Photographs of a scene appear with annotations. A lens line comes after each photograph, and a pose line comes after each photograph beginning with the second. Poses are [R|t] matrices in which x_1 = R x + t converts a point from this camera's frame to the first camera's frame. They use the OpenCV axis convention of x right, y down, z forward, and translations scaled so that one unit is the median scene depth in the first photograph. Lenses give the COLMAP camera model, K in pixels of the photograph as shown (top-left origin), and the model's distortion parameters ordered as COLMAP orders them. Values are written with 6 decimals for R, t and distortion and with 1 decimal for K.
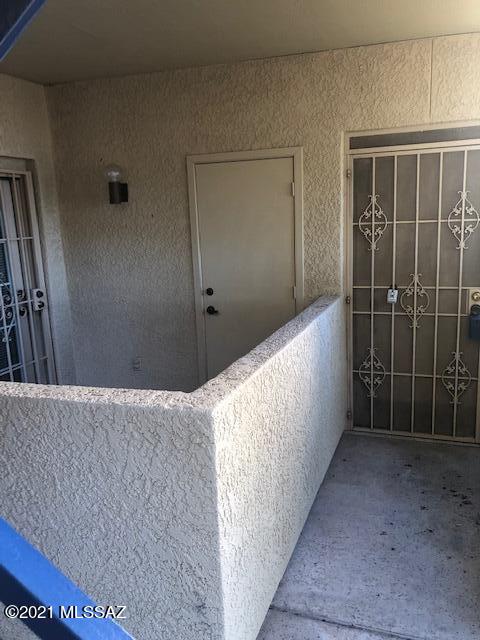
lens RADIAL K [[526.0, 0, 240.5], [0, 526.0, 319.9], [0, 0, 1]] dist [0.028858, -0.041951]
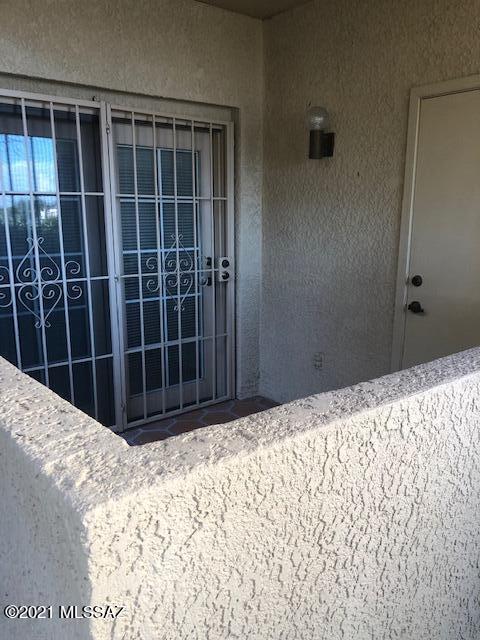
lens RADIAL K [[526.0, 0, 239.8], [0, 526.0, 325.0], [0, 0, 1]] dist [0.028858, -0.041951]
pose [[0.856417, 0.153982, -0.492788, 0.094531], [-0.137828, 0.988036, 0.069202, -0.011499], [0.497548, 0.008655, 0.867393, 0.253213]]
